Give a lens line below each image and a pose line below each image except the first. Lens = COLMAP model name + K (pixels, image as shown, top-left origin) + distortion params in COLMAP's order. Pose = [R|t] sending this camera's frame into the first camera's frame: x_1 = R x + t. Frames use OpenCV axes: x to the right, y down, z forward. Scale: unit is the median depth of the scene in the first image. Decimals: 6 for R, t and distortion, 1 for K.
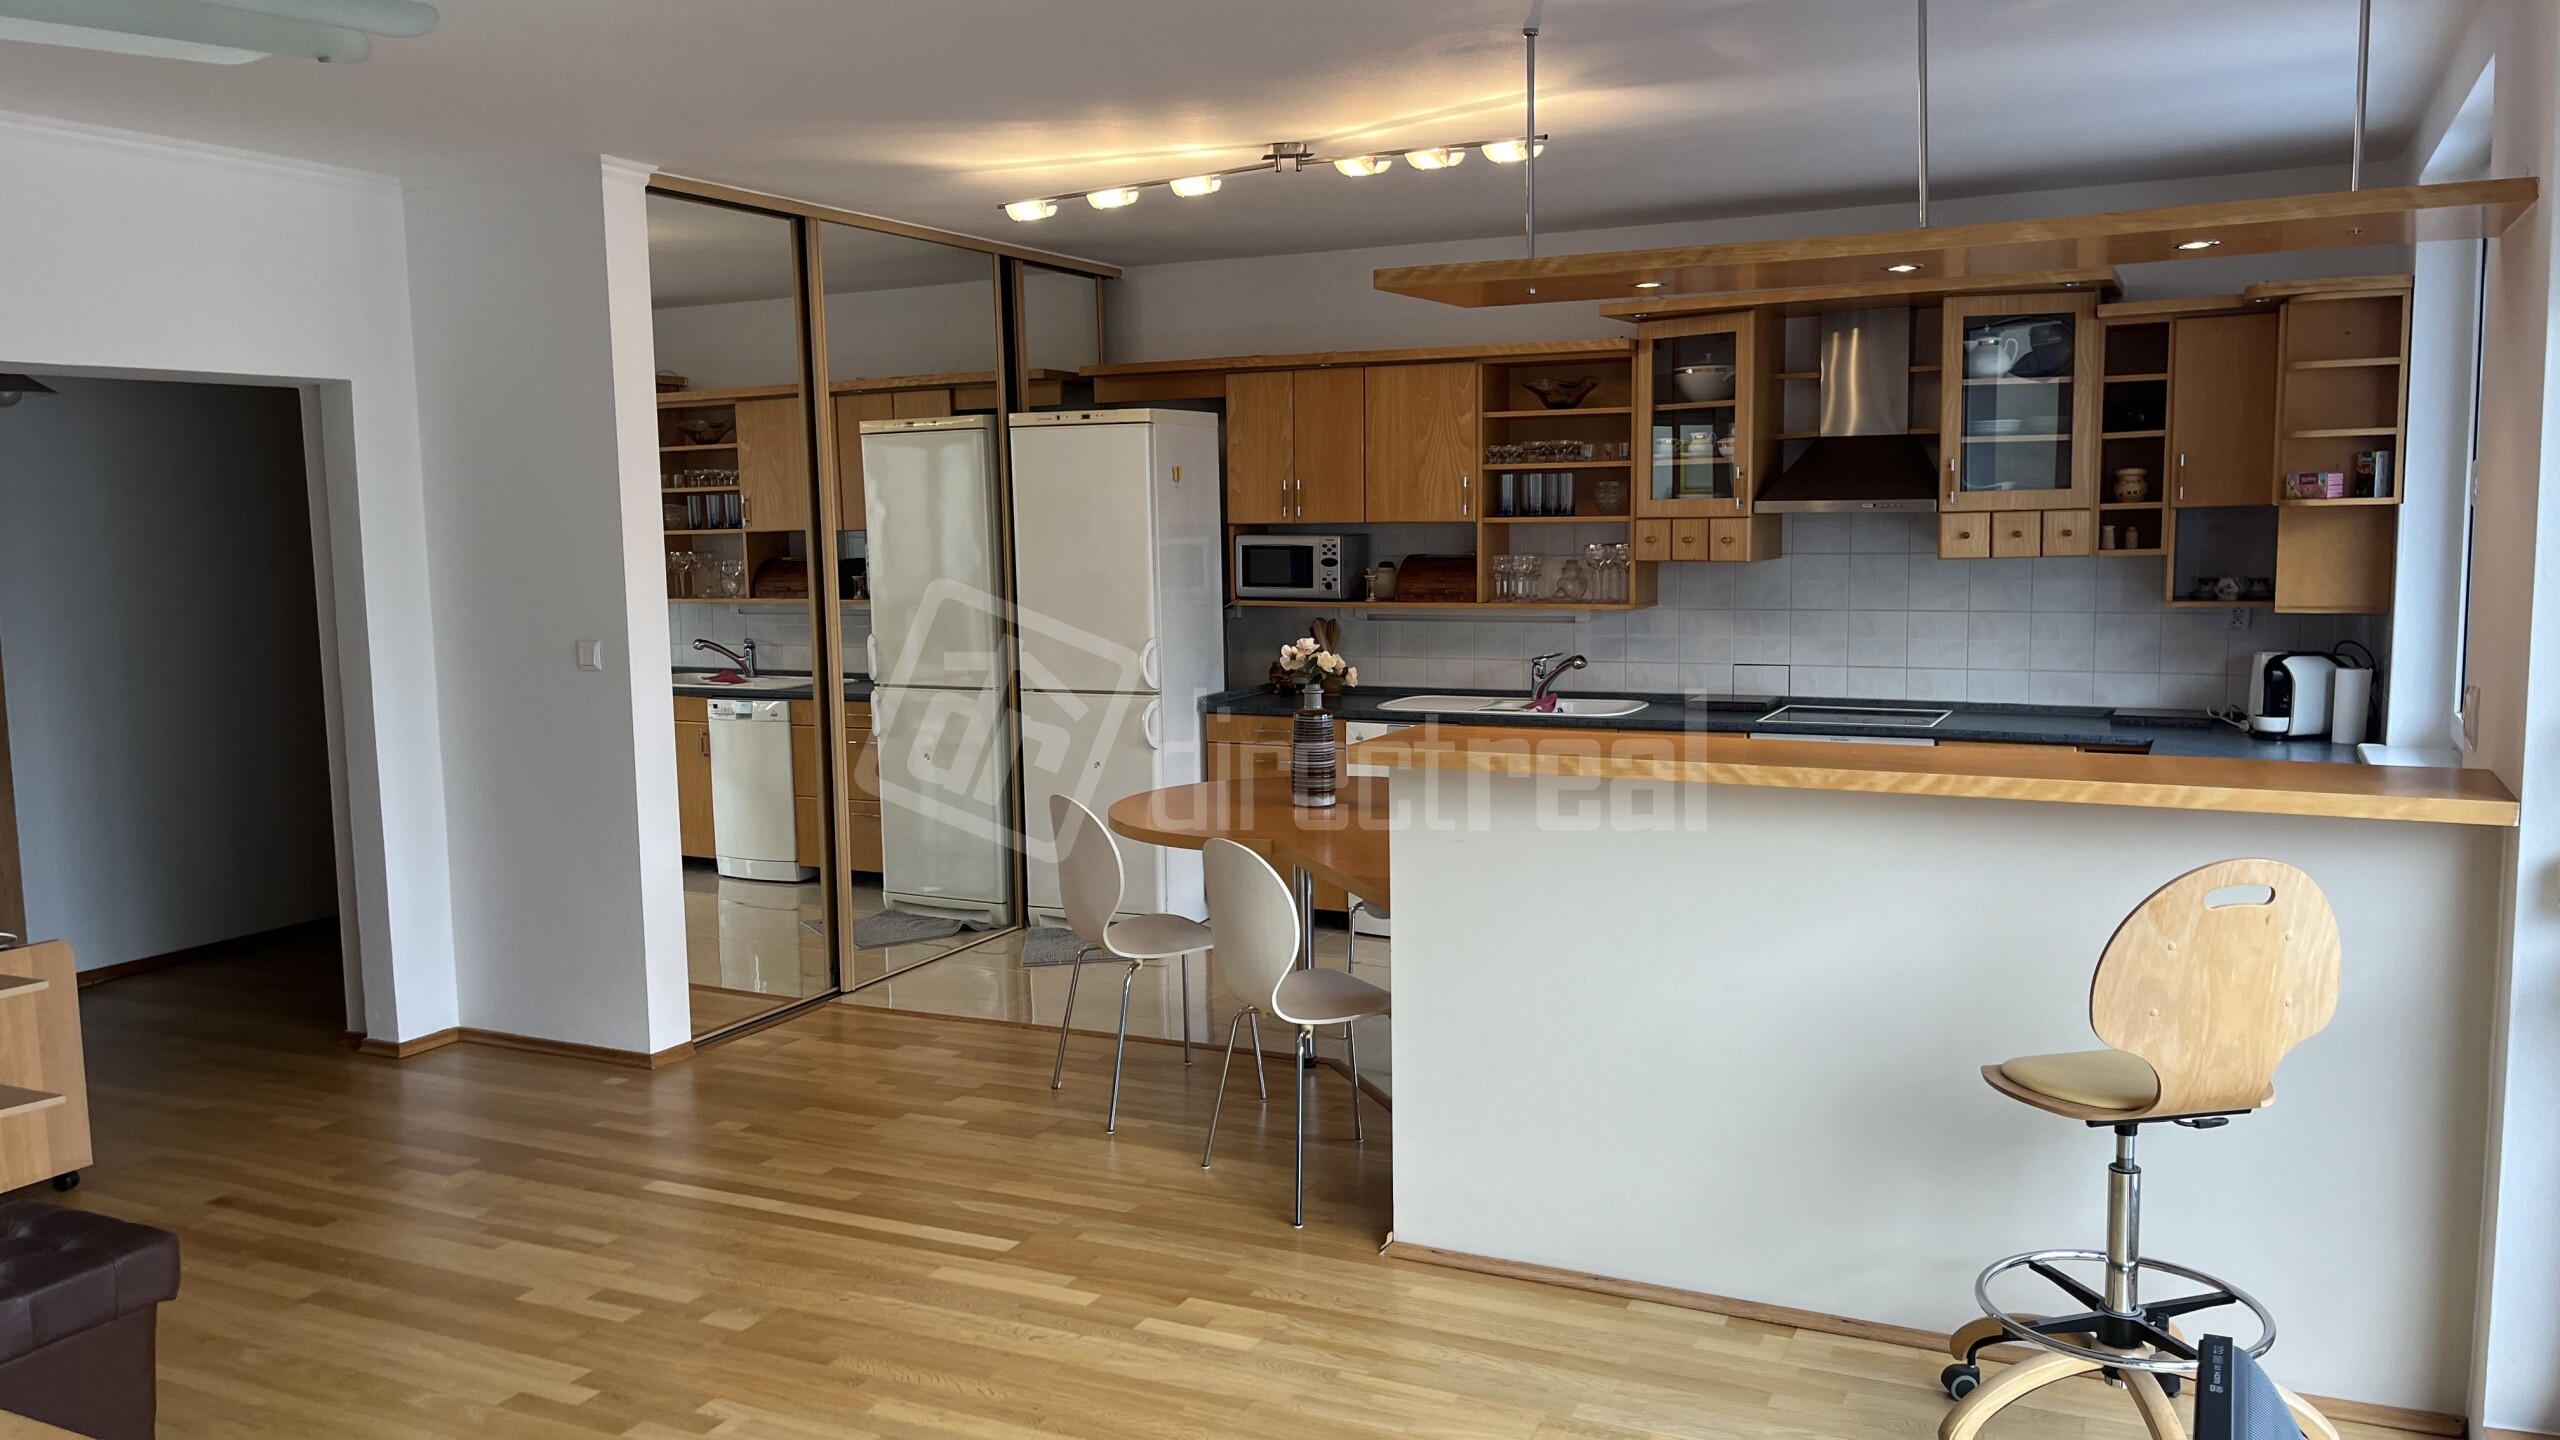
lens RADIAL K [[1934.8, 0, 1298.2], [0, 1934.8, 725.5], [0, 0, 1]] dist [0.070354, -0.078293]
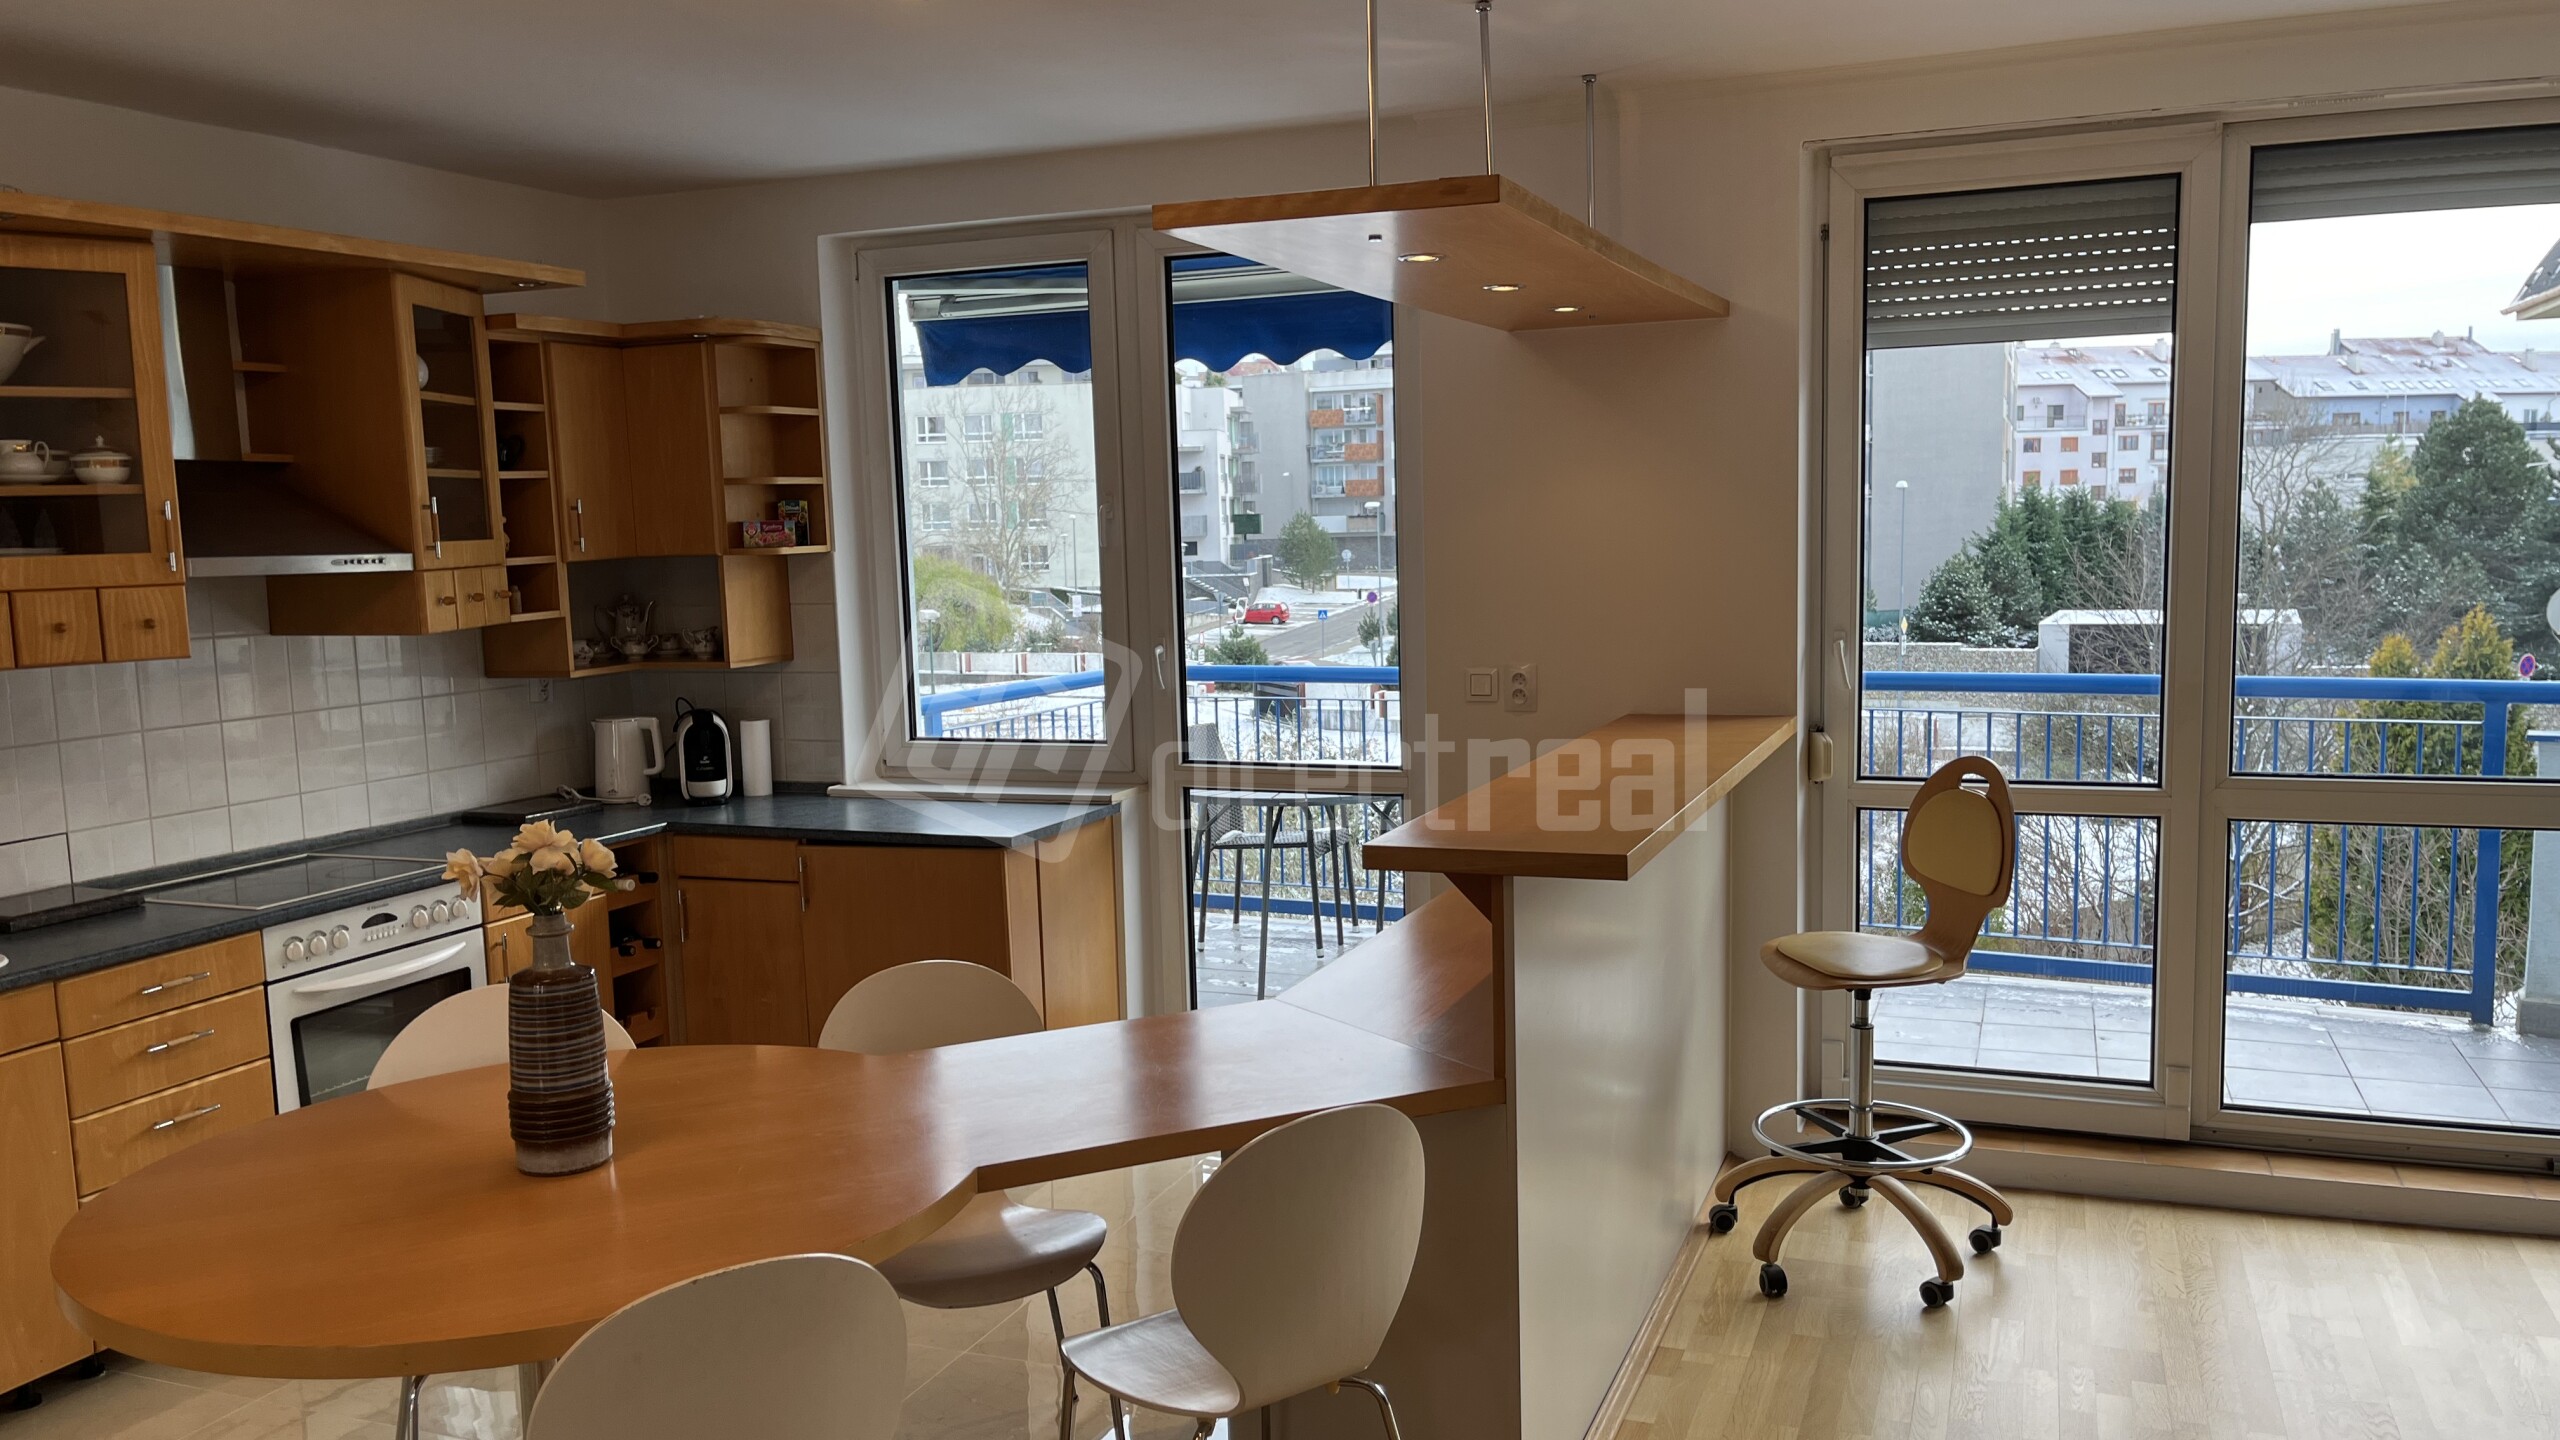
lens RADIAL K [[1934.8, 0, 1298.2], [0, 1934.8, 725.5], [0, 0, 1]] dist [0.070354, -0.078293]
pose [[-0.088781, -0.086878, 0.992255, -0.382047], [0.144757, 0.984487, 0.099150, -0.067484], [-0.985476, 0.152438, -0.074827, 0.648649]]
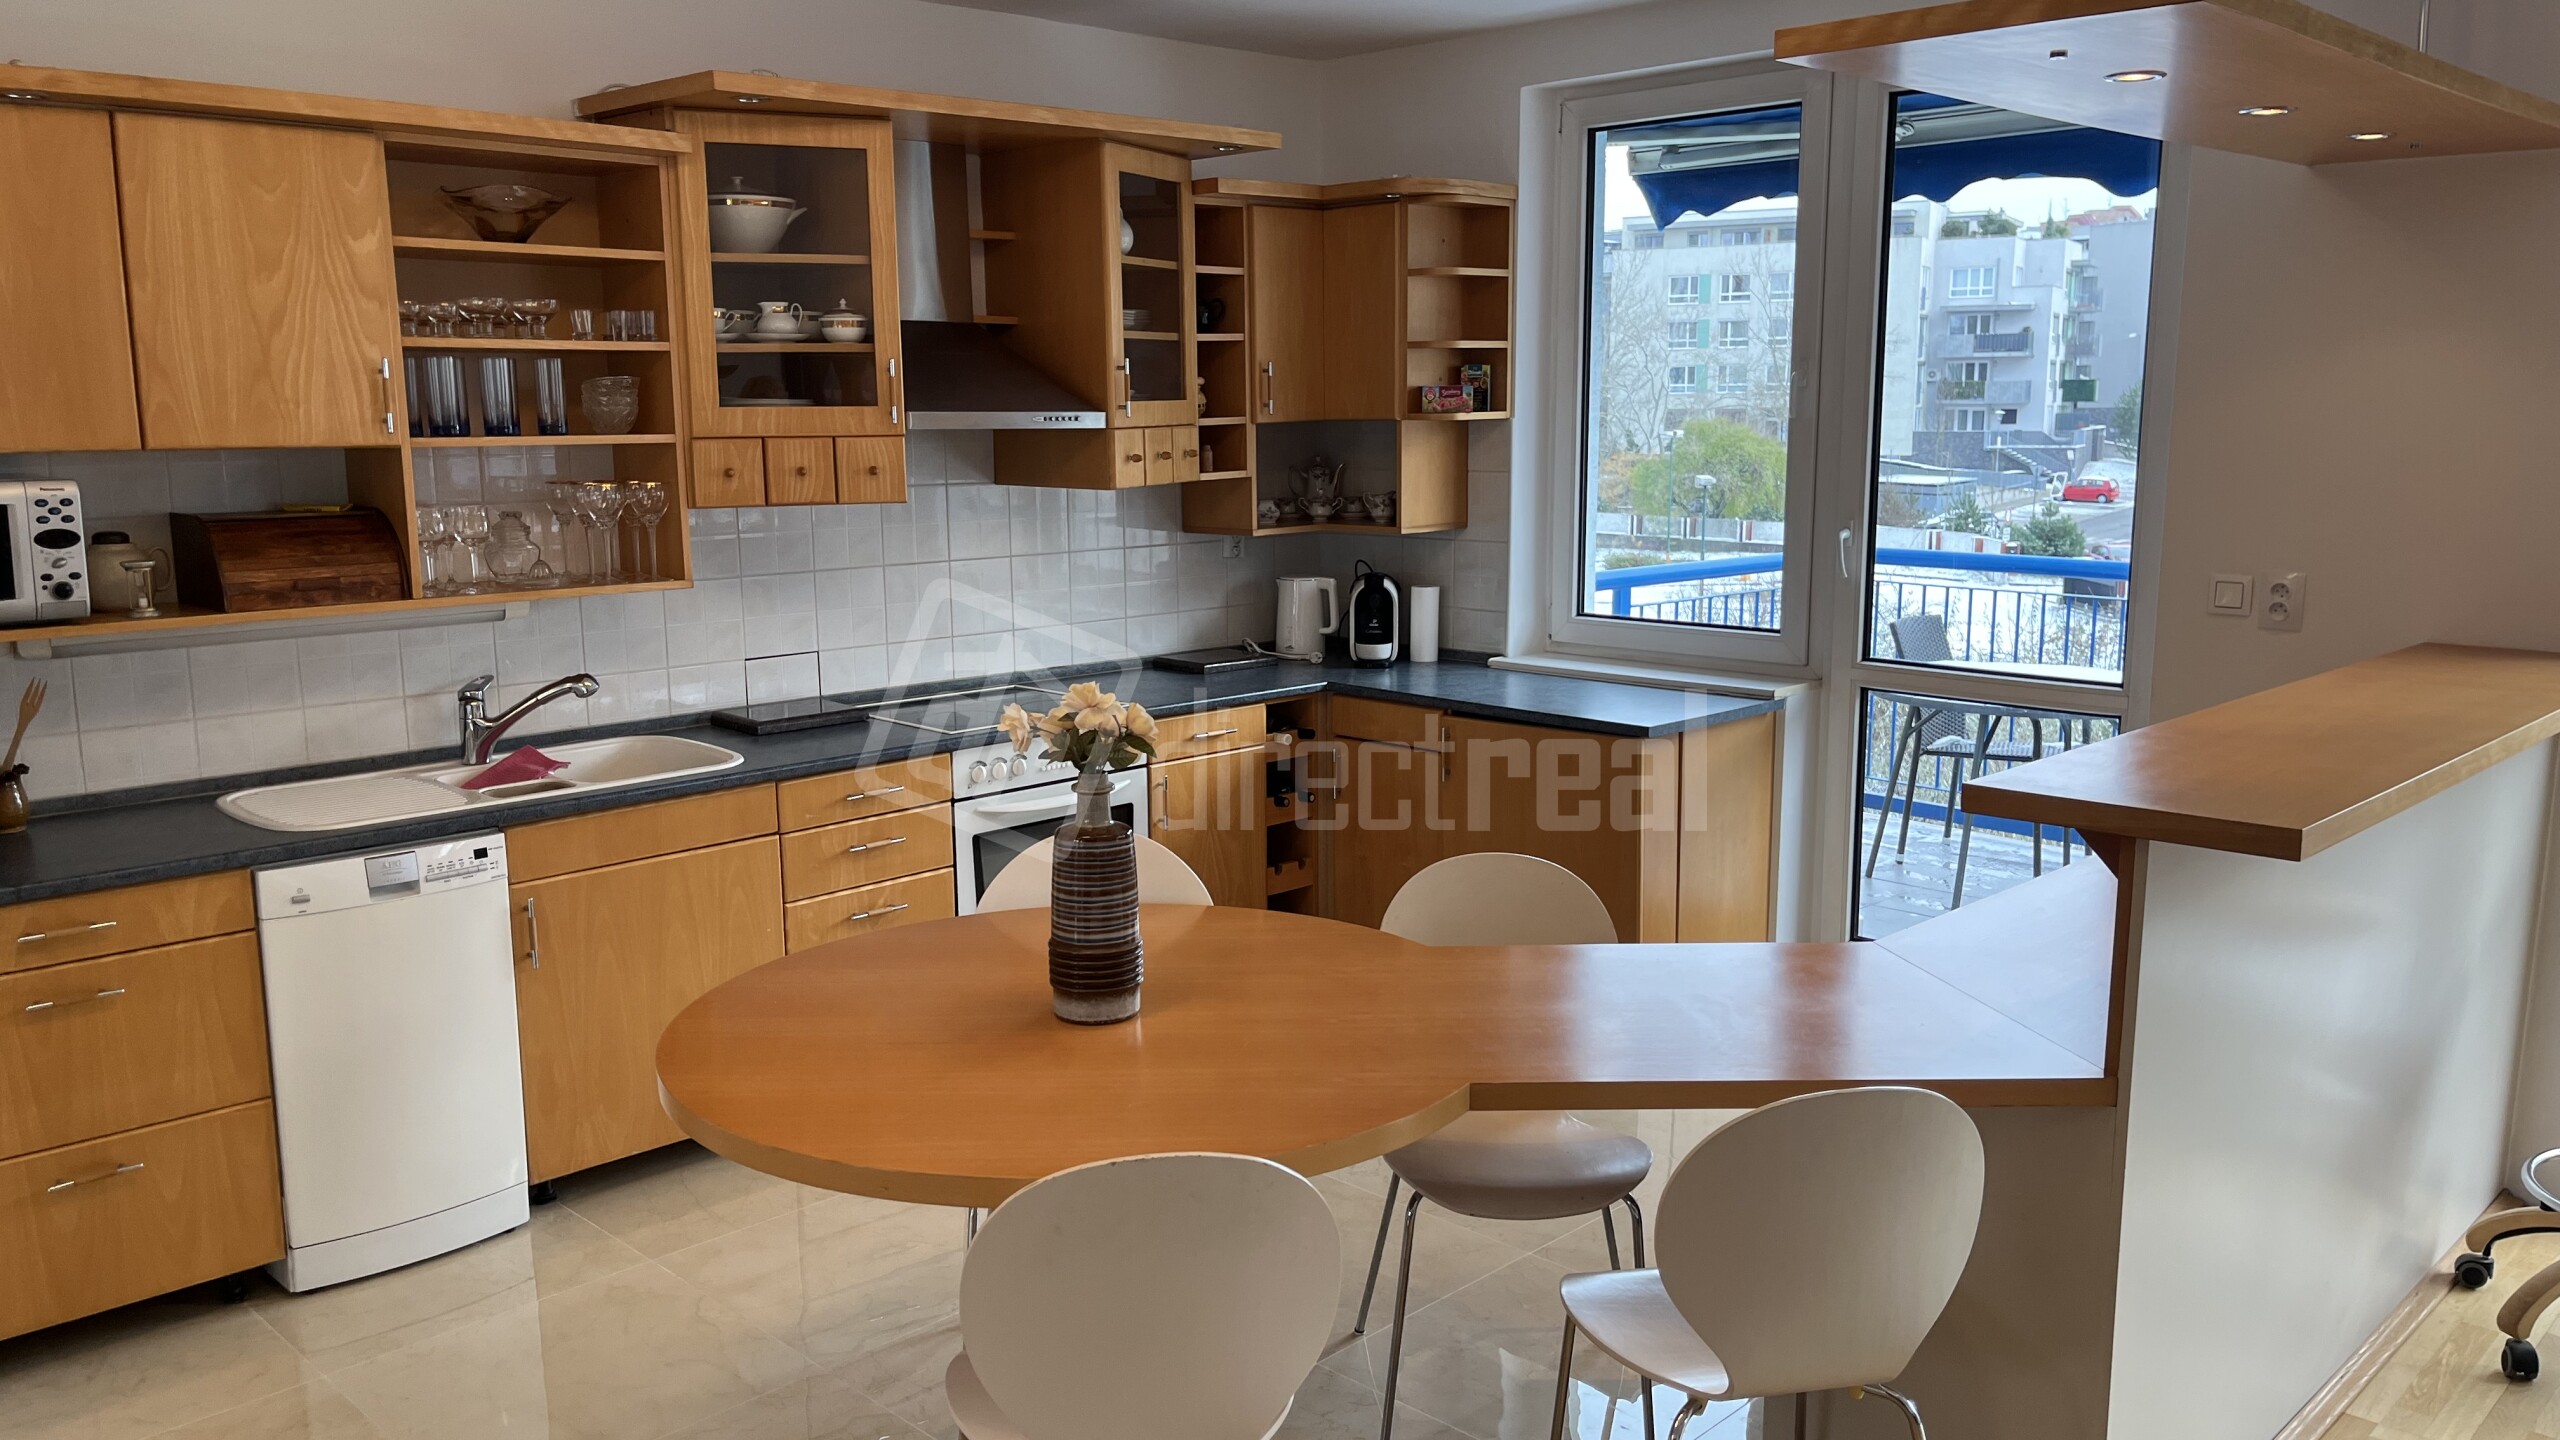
lens RADIAL K [[1936.3, 0, 1284.4], [0, 1936.3, 725.3], [0, 0, 1]] dist [0.082740, -0.111594]
pose [[0.315364, -0.145126, 0.937808, -0.345399], [0.112160, 0.987010, 0.115023, -0.064508], [-0.942319, 0.068911, 0.327545, 0.605530]]
